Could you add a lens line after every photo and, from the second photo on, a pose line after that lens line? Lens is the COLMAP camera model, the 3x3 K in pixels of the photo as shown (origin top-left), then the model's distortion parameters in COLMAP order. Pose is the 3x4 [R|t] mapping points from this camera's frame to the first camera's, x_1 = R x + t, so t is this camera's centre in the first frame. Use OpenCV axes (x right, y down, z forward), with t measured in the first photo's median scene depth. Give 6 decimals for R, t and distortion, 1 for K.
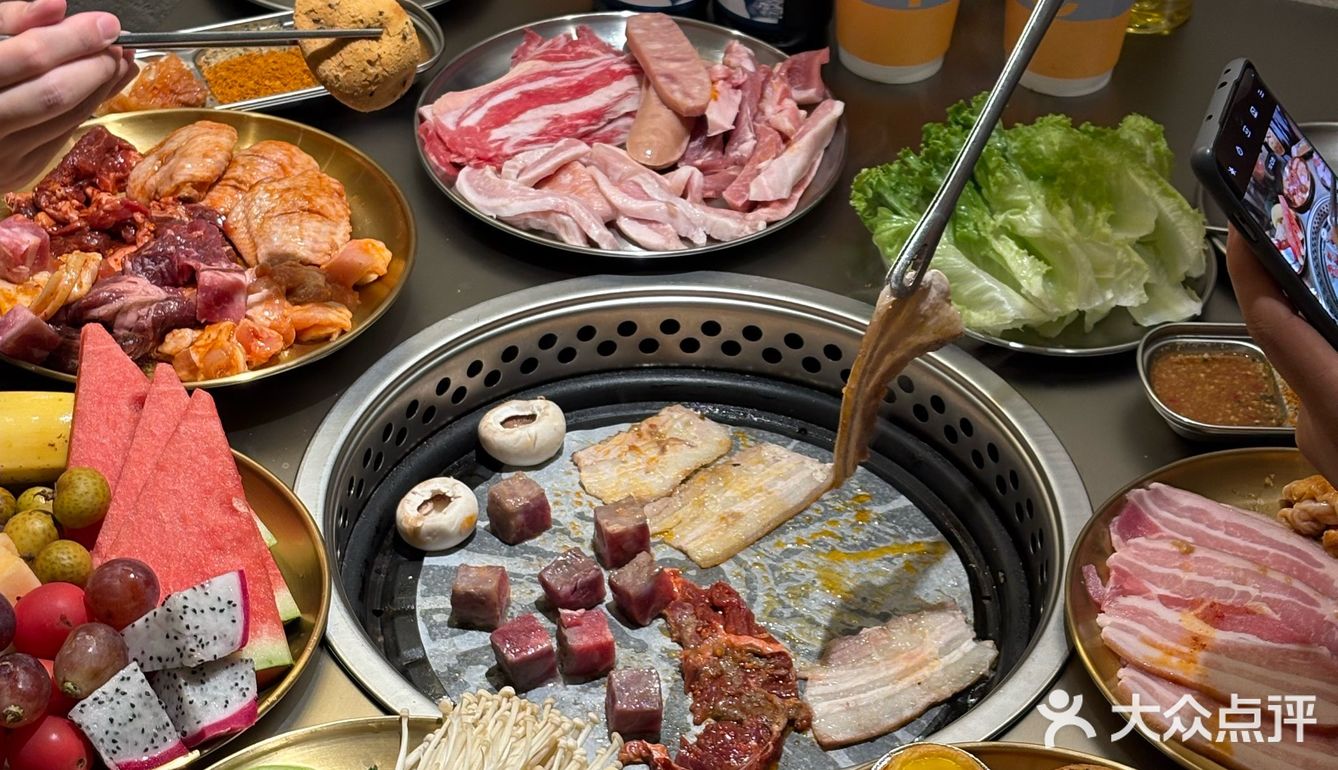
lens RADIAL K [[2925.8, 0, 669.0], [0, 2925.8, 385.0], [0, 0, 1]] dist [0.114639, -0.463647]
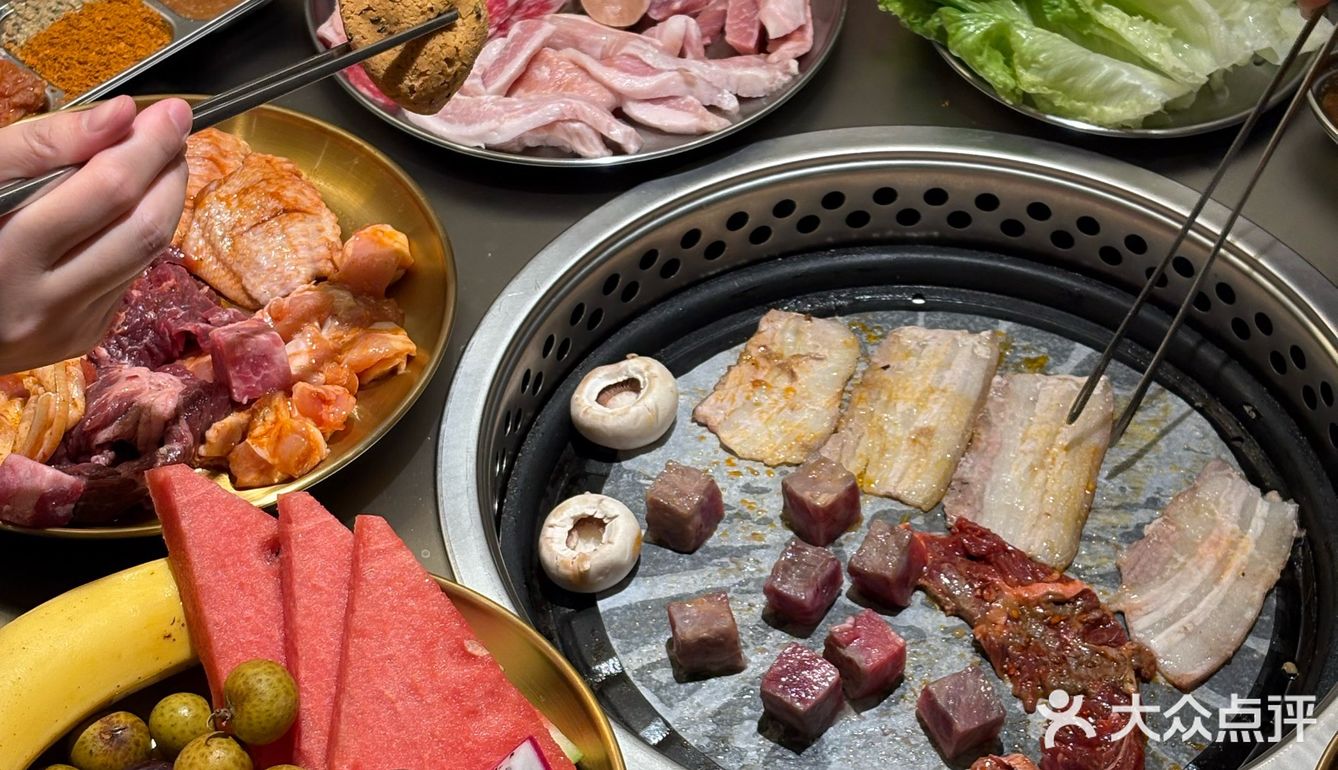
lens RADIAL K [[2925.8, 0, 669.0], [0, 2925.8, 385.0], [0, 0, 1]] dist [0.114639, -0.463647]
pose [[0.930913, -0.292086, 0.219286, -0.217266], [0.260440, 0.951779, 0.162135, -0.117932], [-0.256069, -0.093823, 0.962095, 0.233287]]
